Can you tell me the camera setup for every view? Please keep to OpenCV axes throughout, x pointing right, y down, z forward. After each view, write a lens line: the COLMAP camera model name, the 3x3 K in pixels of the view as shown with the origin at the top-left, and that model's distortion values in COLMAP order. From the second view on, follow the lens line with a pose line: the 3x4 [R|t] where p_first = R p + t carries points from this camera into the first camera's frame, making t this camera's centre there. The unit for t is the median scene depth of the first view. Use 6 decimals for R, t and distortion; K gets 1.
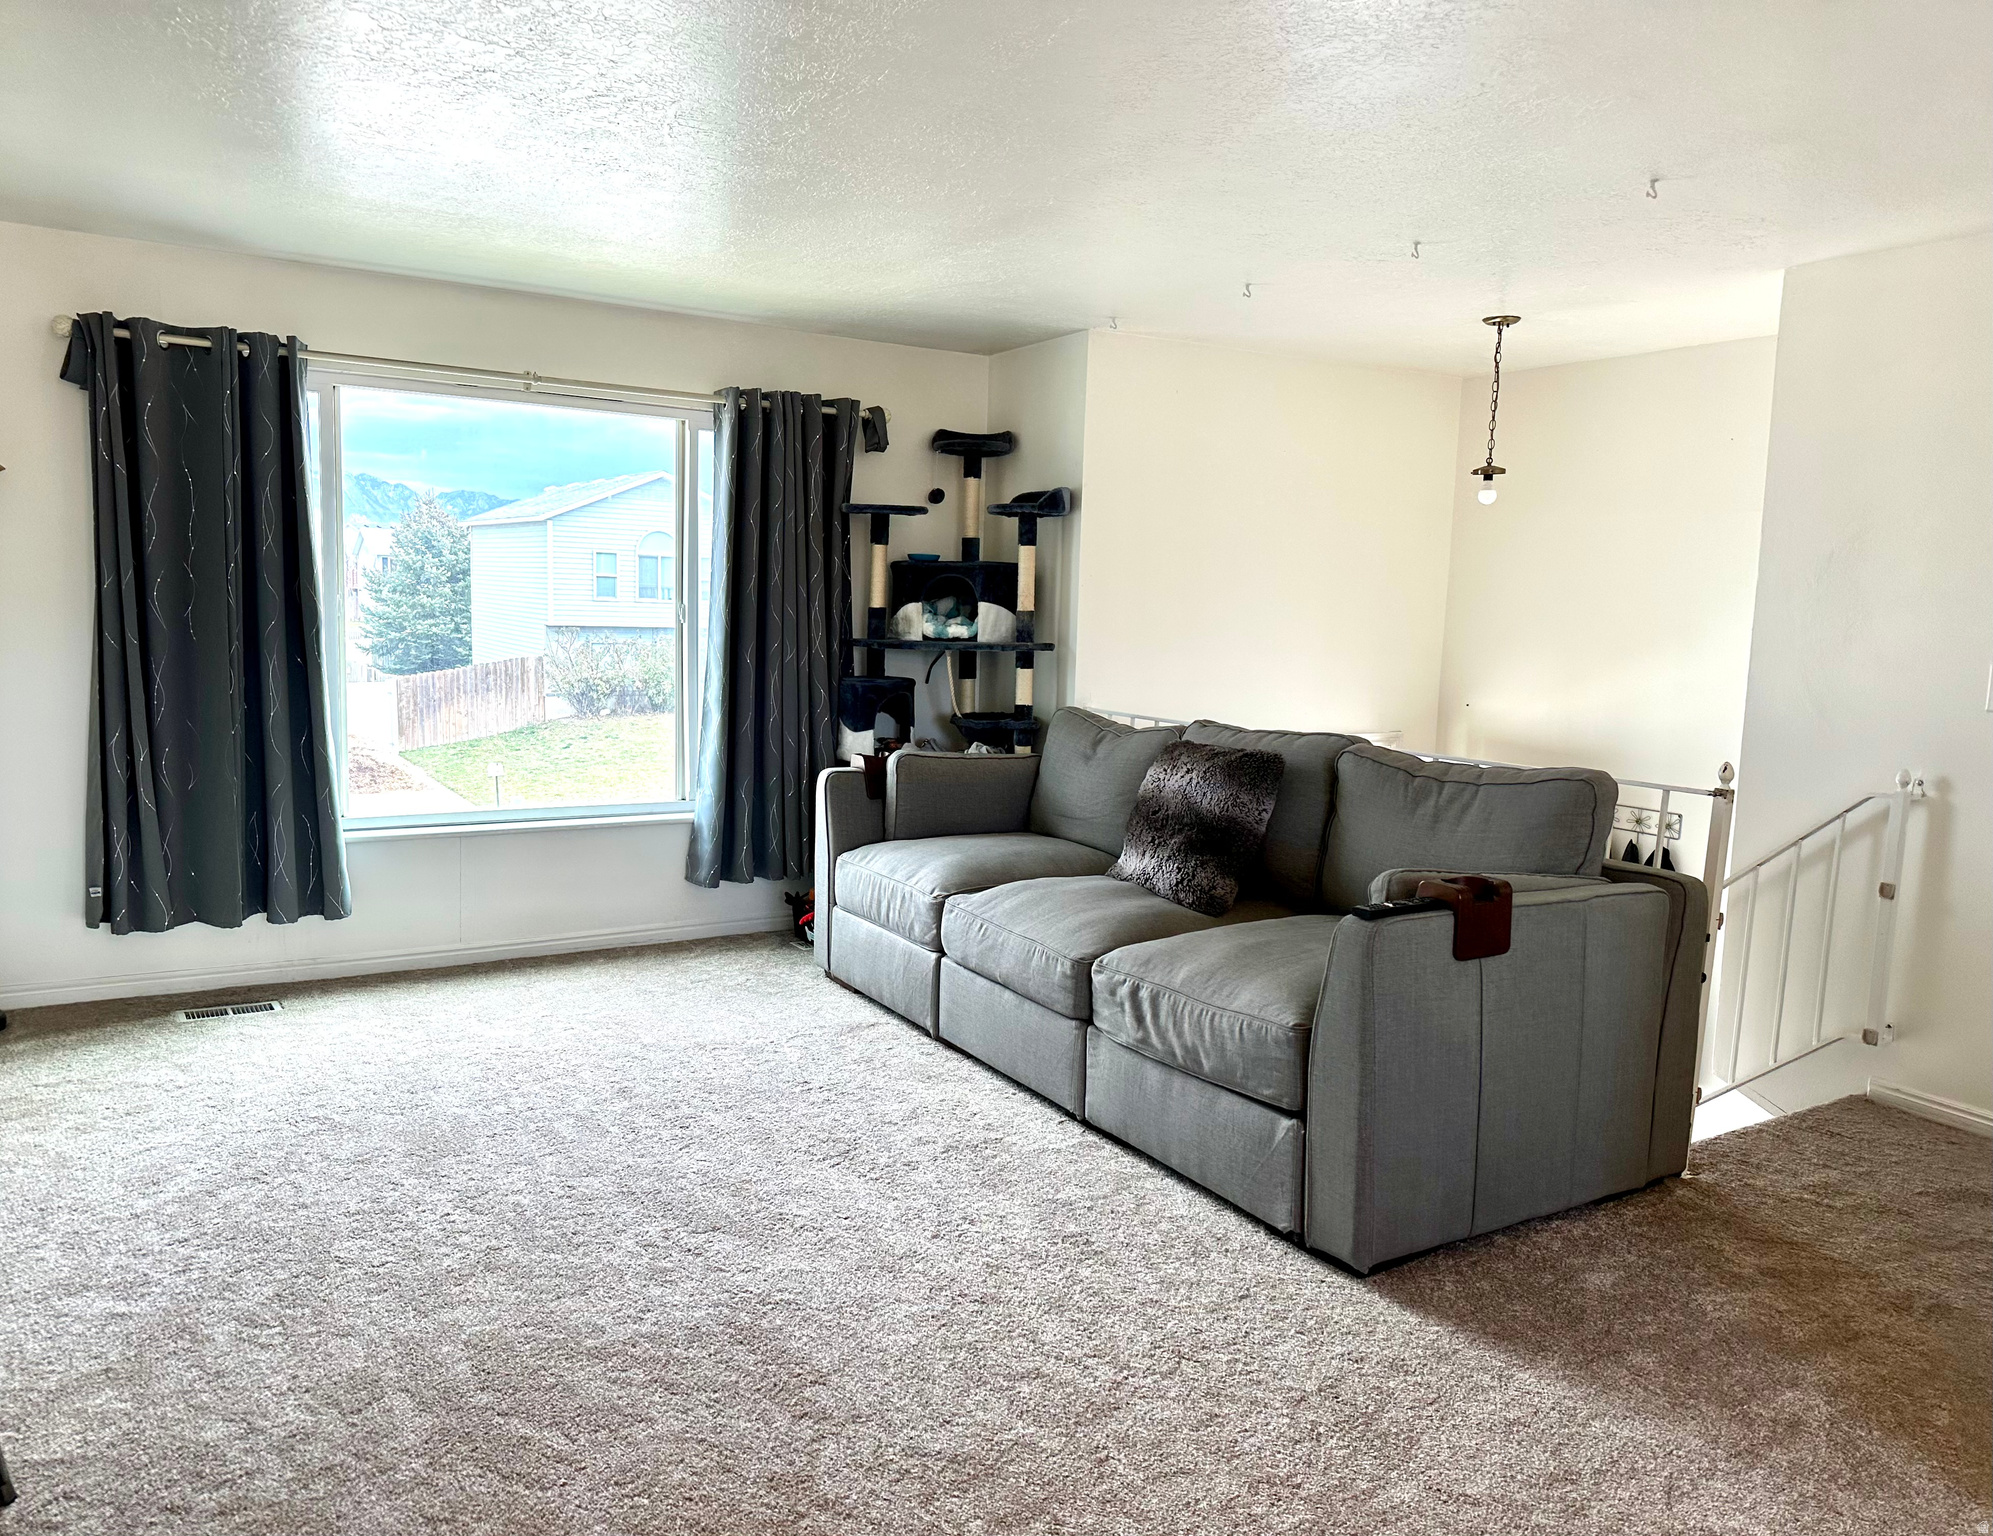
lens RADIAL K [[1469.1, 0, 966.4], [0, 1469.1, 731.3], [0, 0, 1]] dist [0.086295, -0.050366]
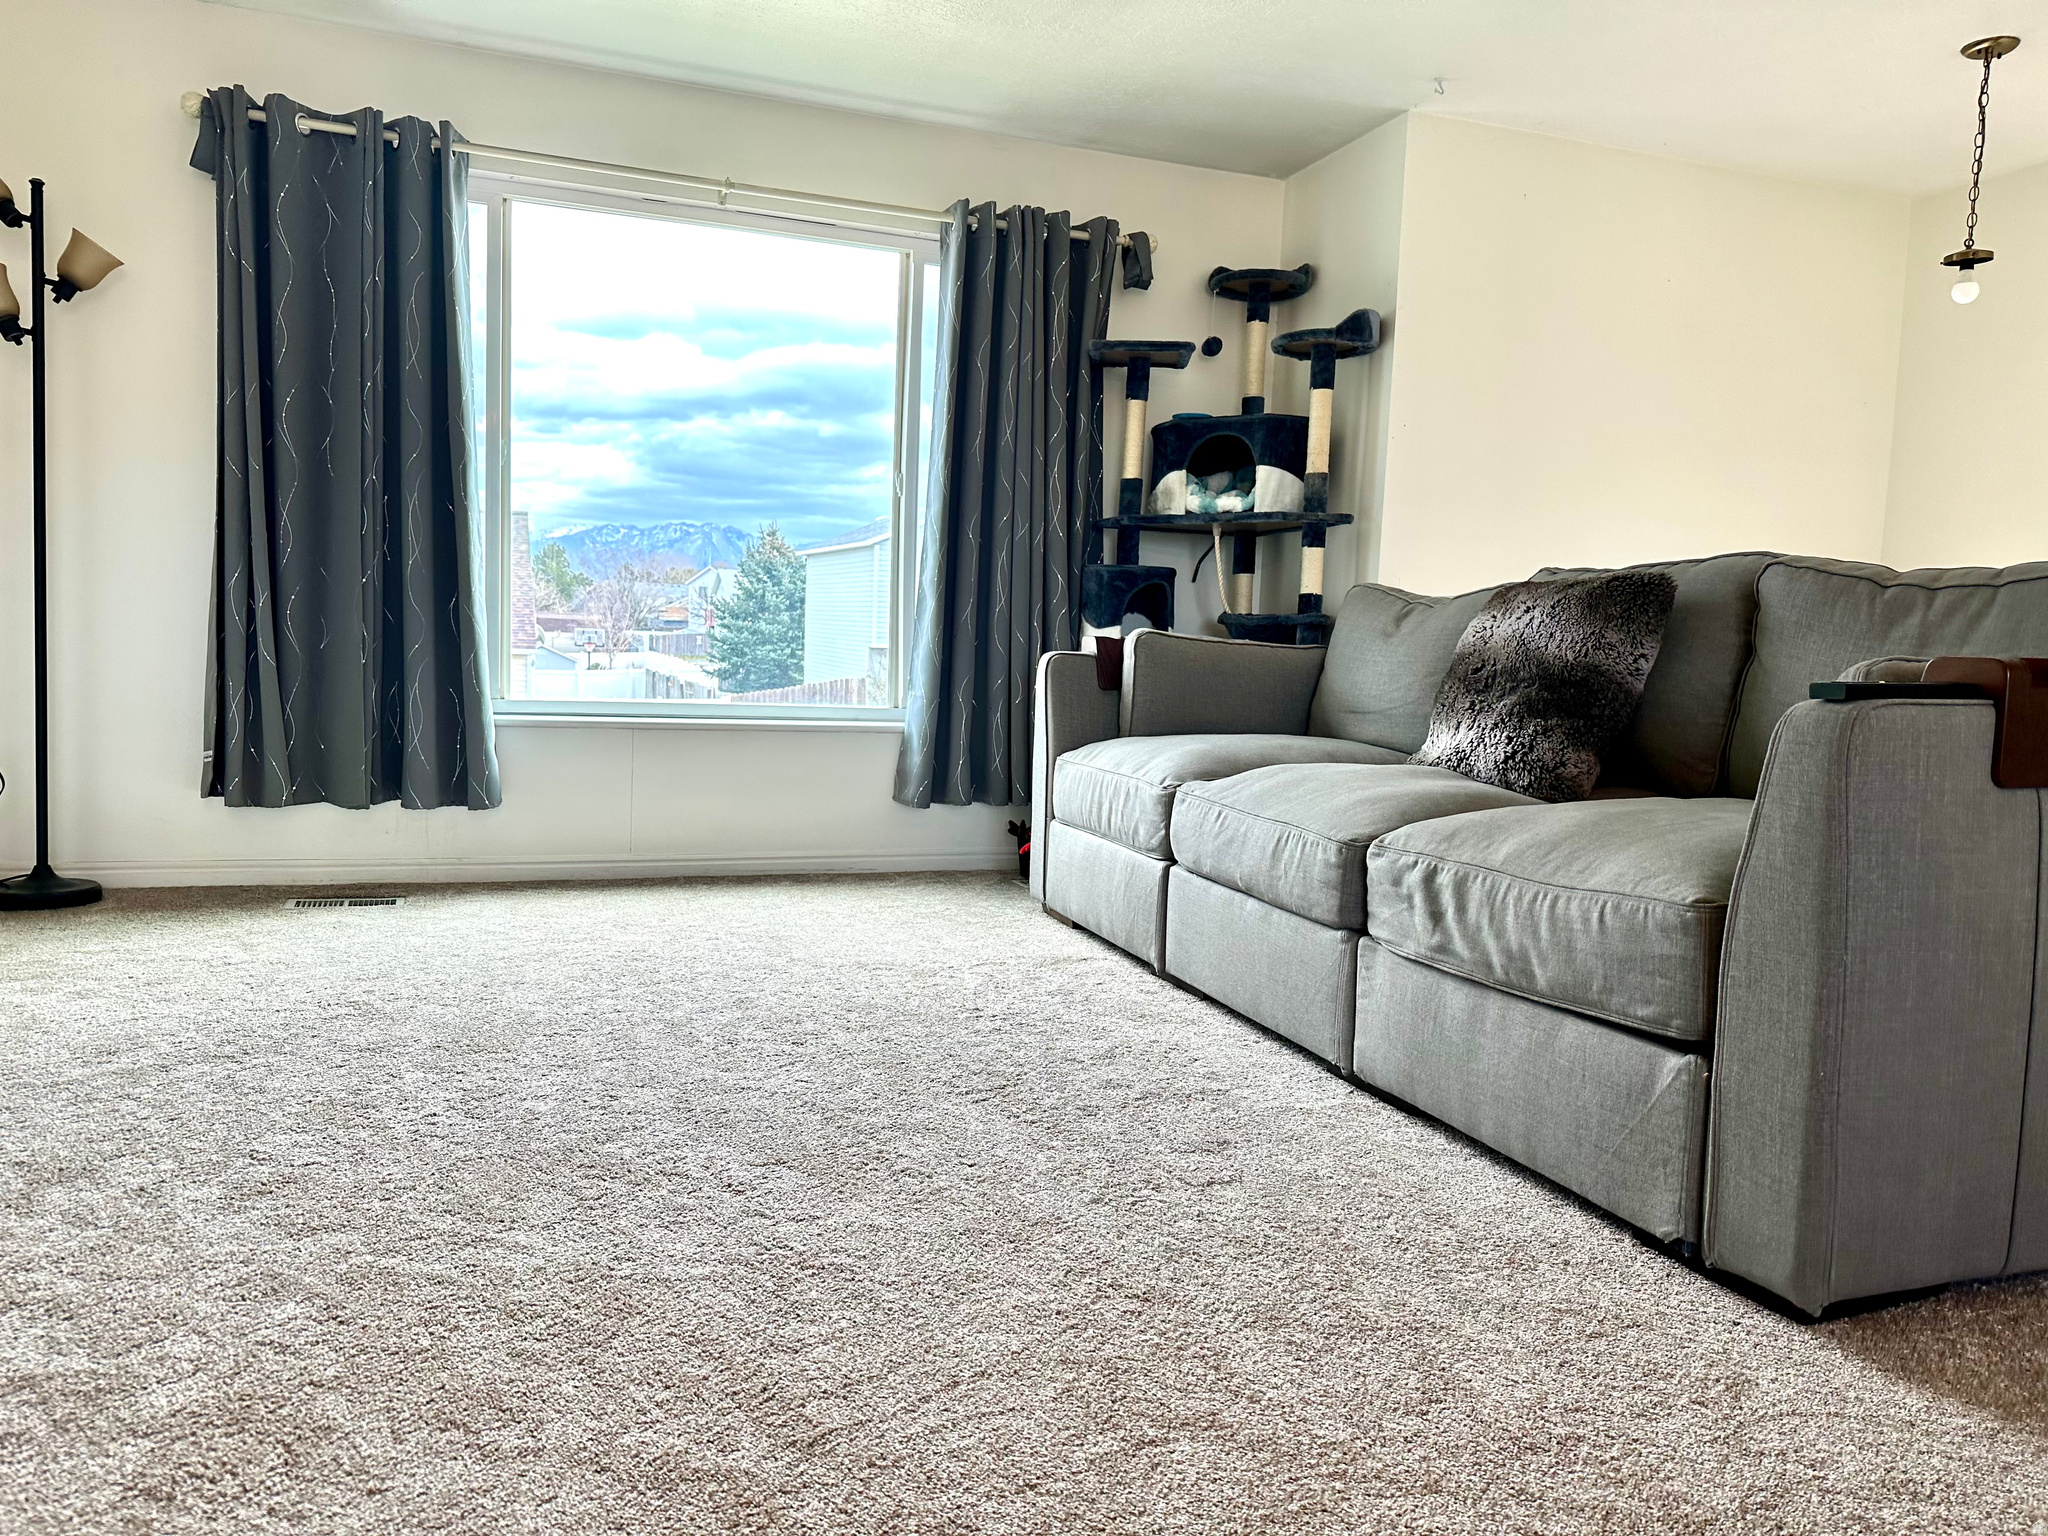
lens RADIAL K [[1444.5, 0, 1030.8], [0, 1444.5, 762.1], [0, 0, 1]] dist [0.033461, -0.029259]
pose [[0.982384, 0.024440, -0.185266, 0.045336], [-0.028721, 0.999378, -0.020457, 0.114085], [0.184651, 0.025418, 0.982475, 0.257740]]
